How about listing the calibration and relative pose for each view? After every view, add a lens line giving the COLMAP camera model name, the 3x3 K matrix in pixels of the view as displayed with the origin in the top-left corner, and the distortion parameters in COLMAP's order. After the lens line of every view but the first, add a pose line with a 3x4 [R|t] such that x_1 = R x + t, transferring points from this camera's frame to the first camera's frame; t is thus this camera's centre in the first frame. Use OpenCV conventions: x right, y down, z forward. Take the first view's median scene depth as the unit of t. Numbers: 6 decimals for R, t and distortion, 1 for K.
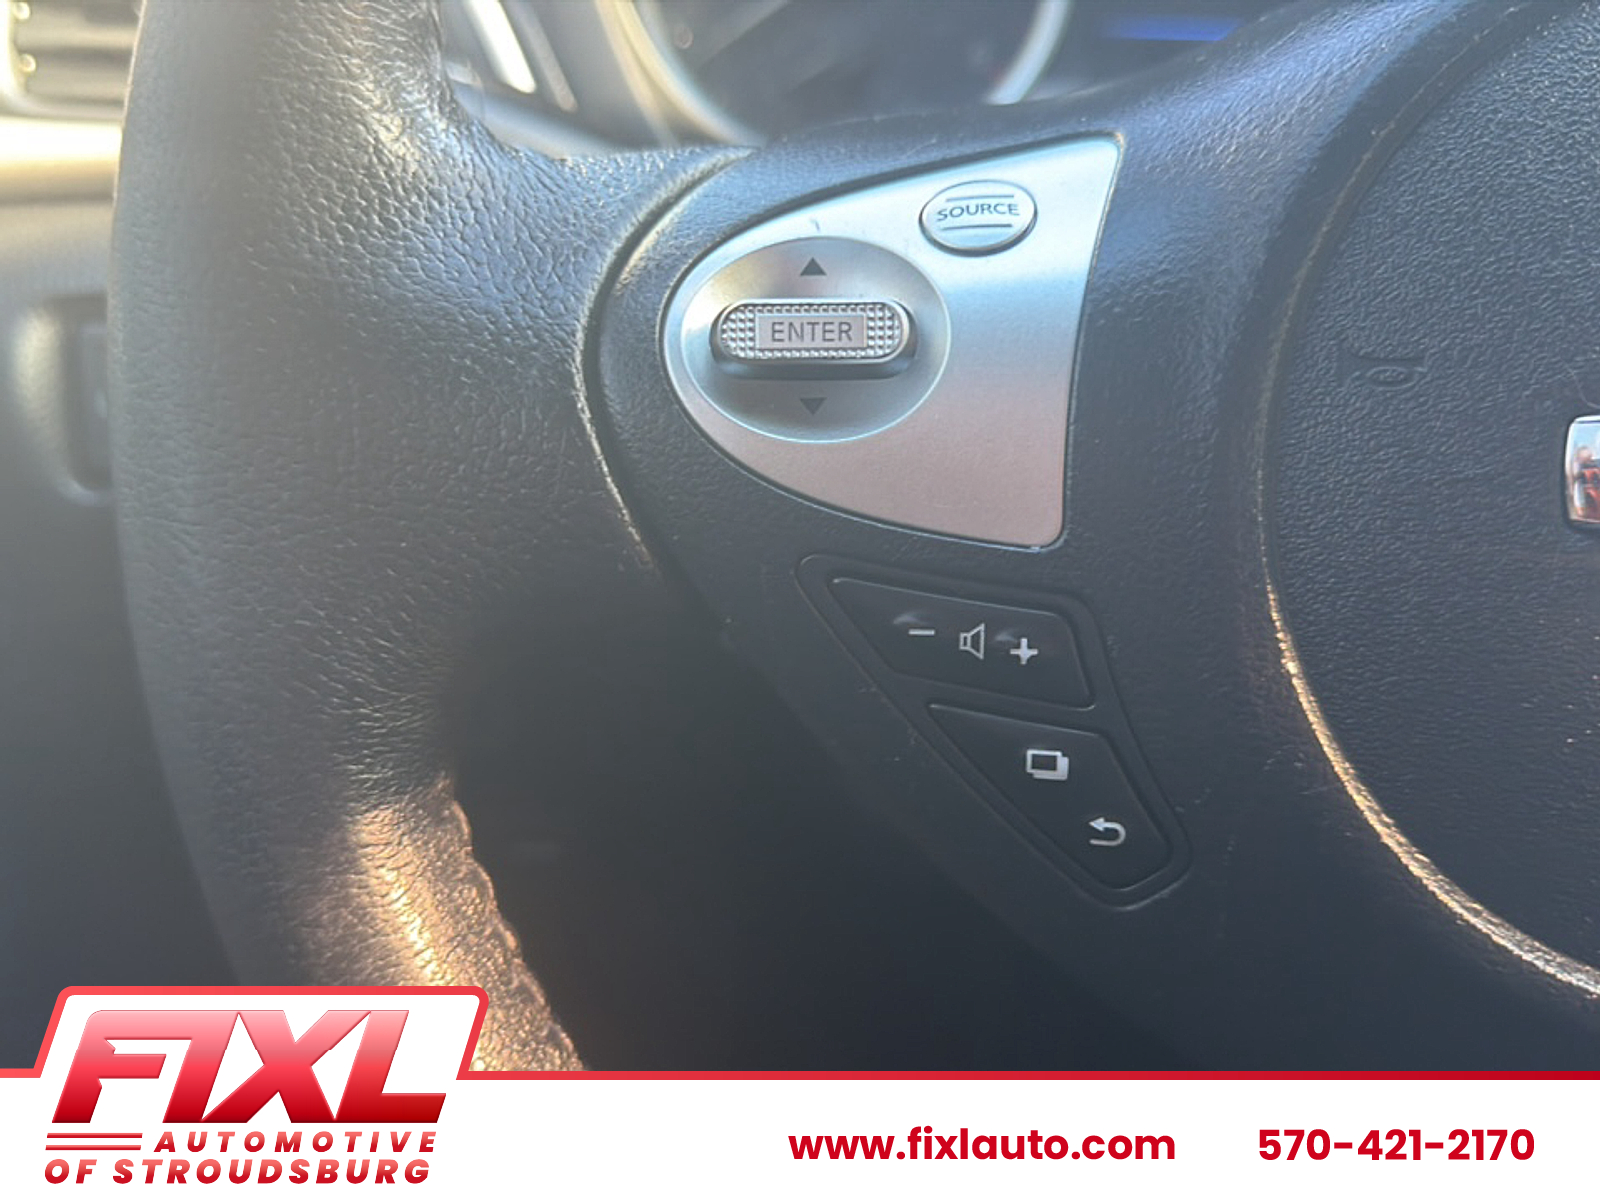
lens RADIAL K [[1411.3, 0, 798.1], [0, 1411.3, 605.7], [0, 0, 1]] dist [0.162830, -0.358306]
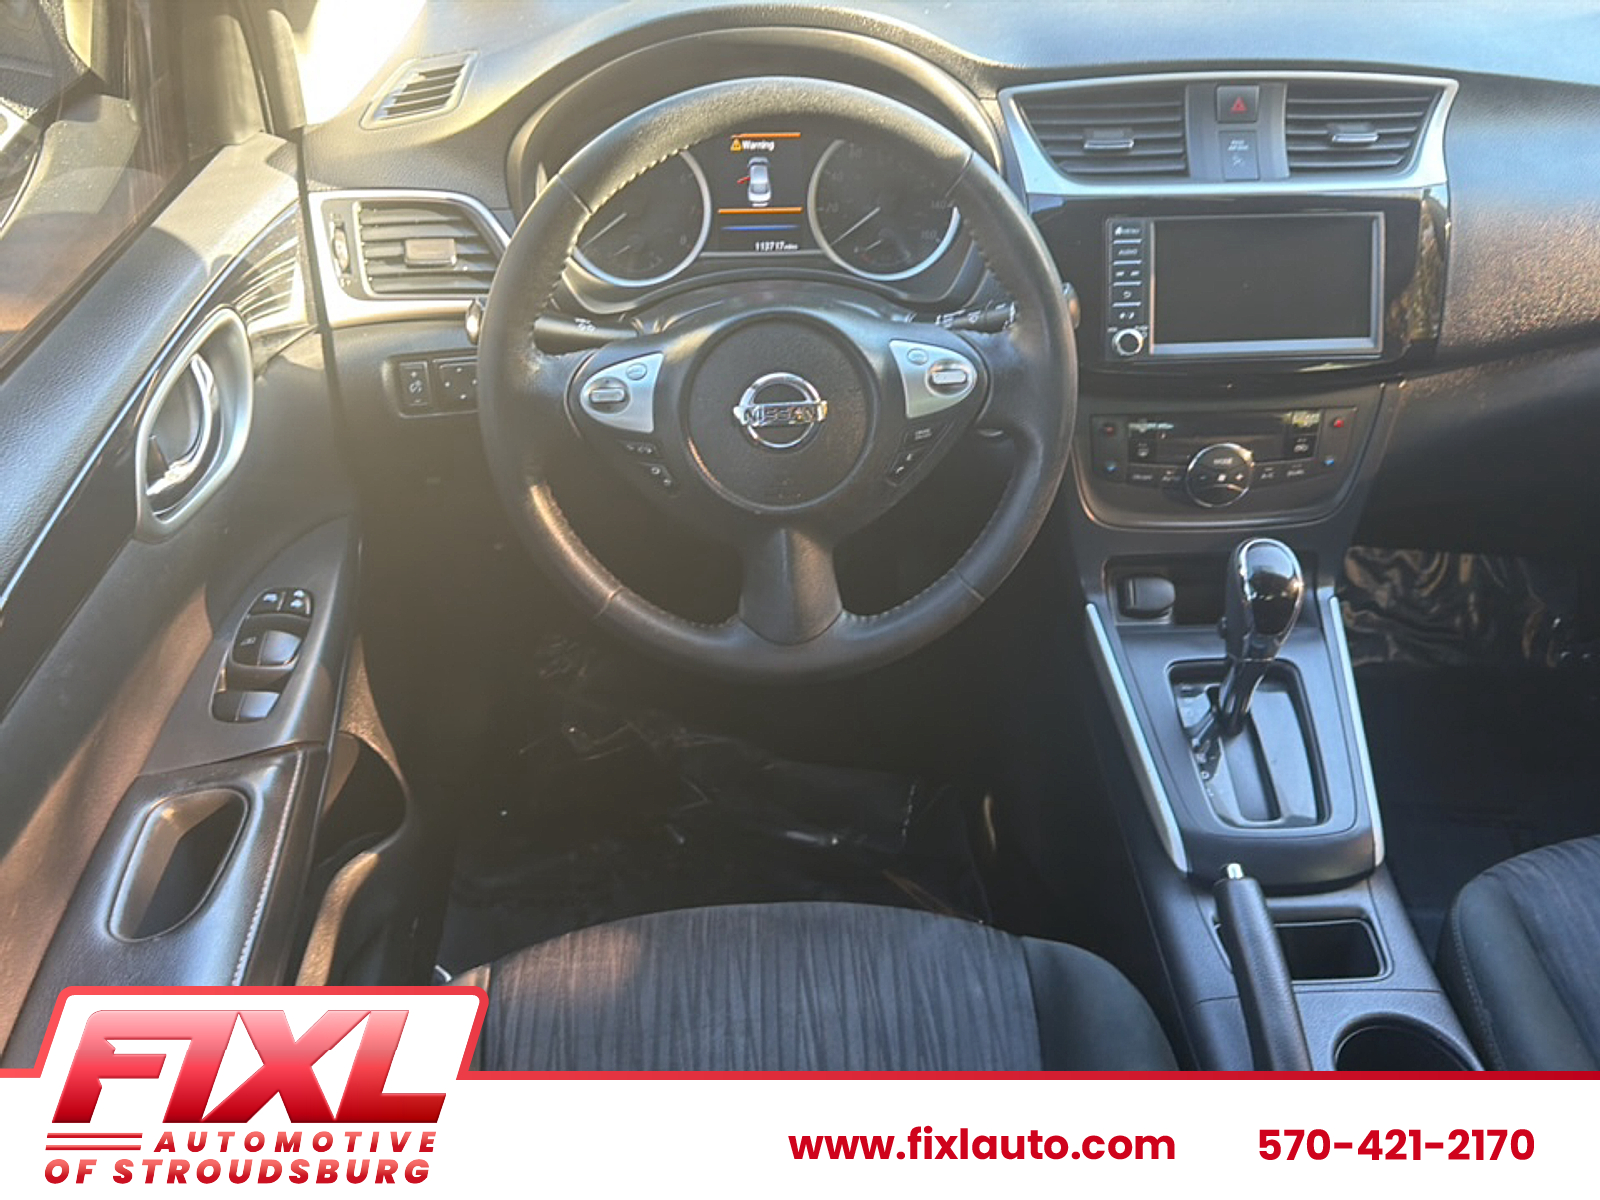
lens RADIAL K [[1411.3, 0, 798.1], [0, 1411.3, 605.7], [0, 0, 1]] dist [0.162830, -0.358306]
pose [[0.997548, -0.060118, 0.035827, 0.502878], [0.054463, 0.988360, 0.142053, -0.124542], [-0.043950, -0.139753, 0.989211, -4.612770]]
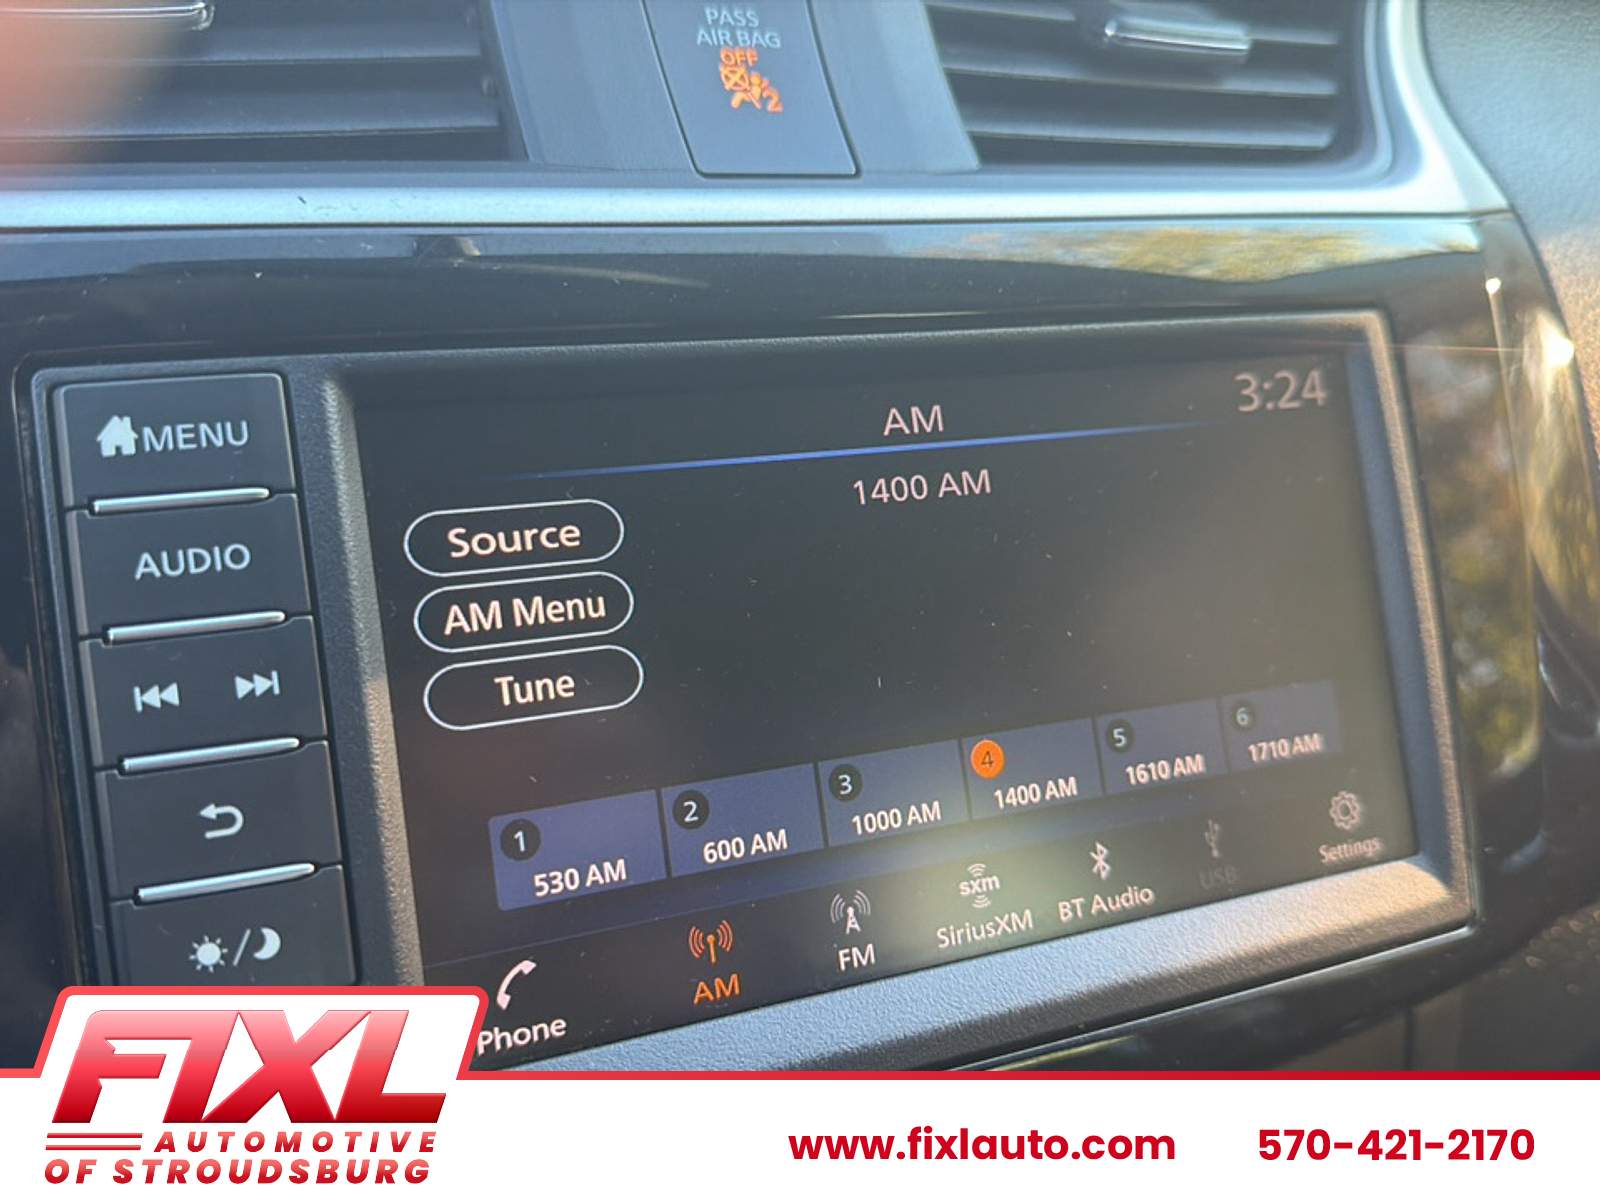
lens RADIAL K [[1411.3, 0, 798.1], [0, 1411.3, 605.7], [0, 0, 1]] dist [0.162830, -0.358306]
pose [[0.905642, -0.140715, 0.400014, 2.270984], [0.159322, 0.987135, -0.013458, -0.583221], [-0.392974, 0.075919, 0.916410, 0.754980]]
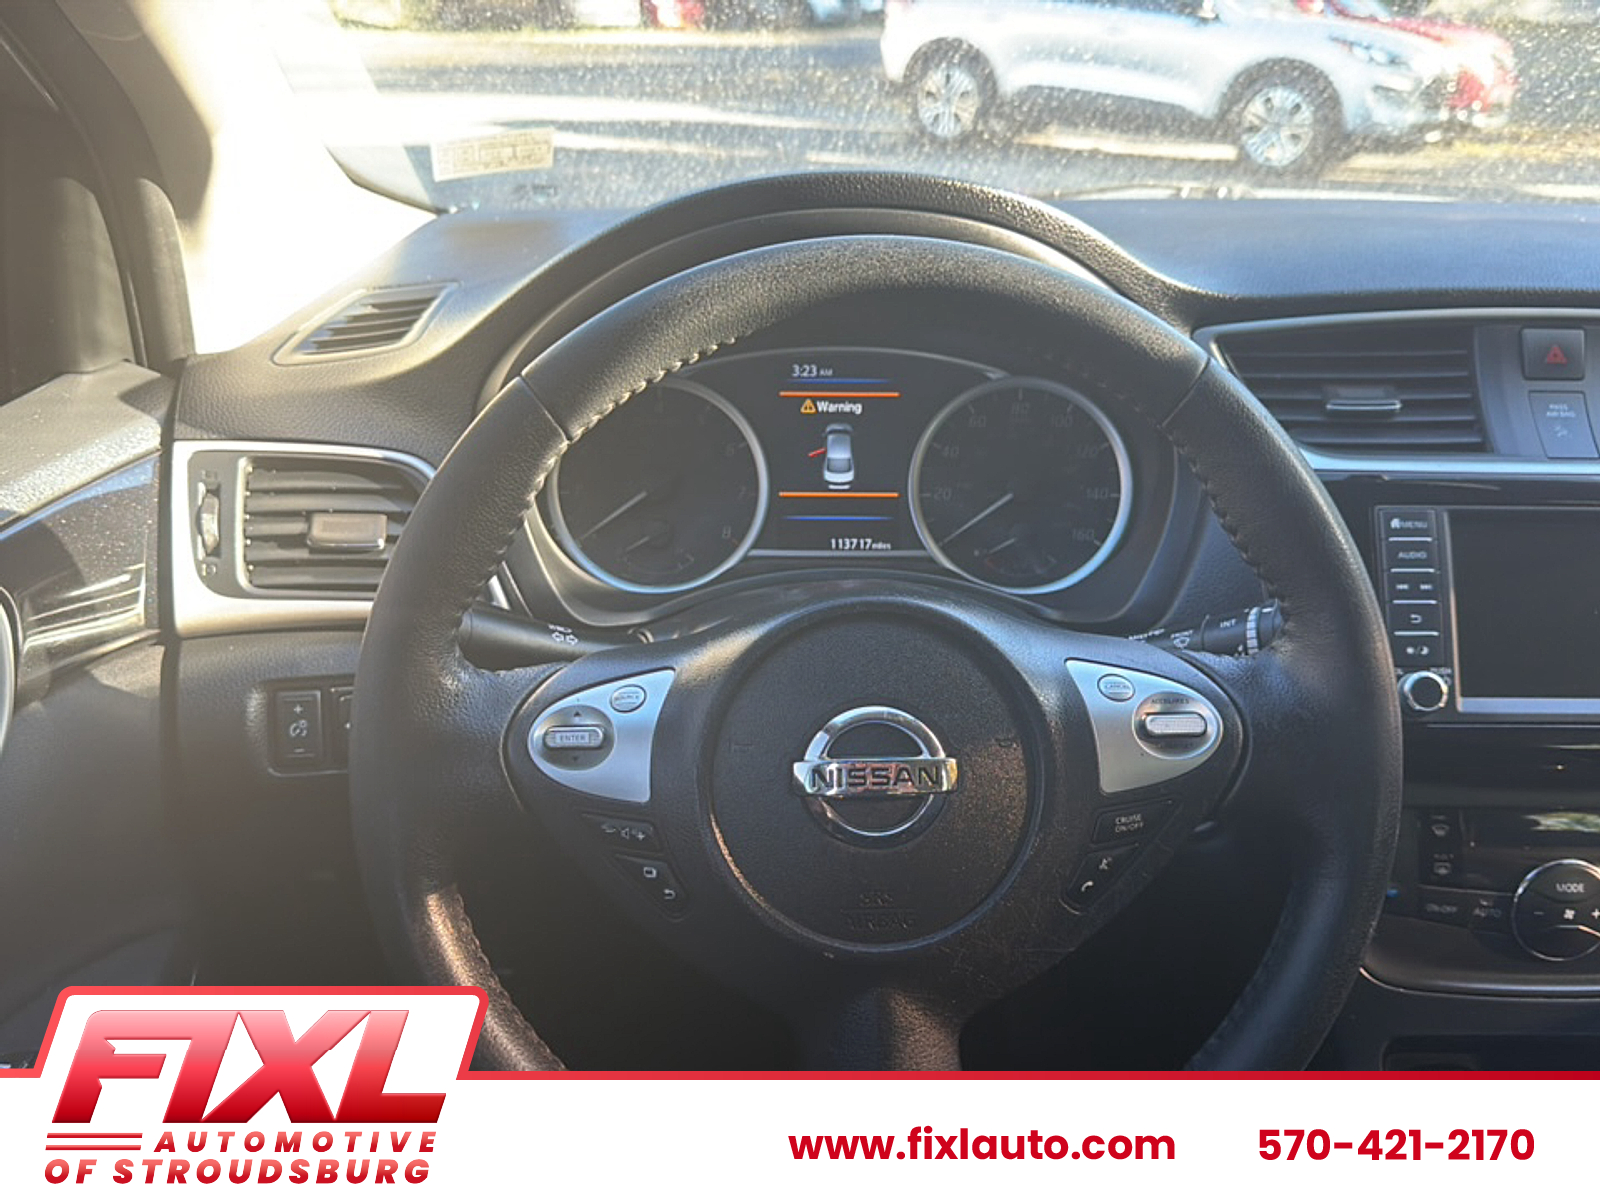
lens RADIAL K [[1411.3, 0, 798.1], [0, 1411.3, 605.7], [0, 0, 1]] dist [0.162830, -0.358306]
pose [[0.999677, -0.021923, 0.012882, 0.474959], [0.023418, 0.991167, -0.130538, -0.055415], [-0.009906, 0.130797, 0.991360, -2.194535]]
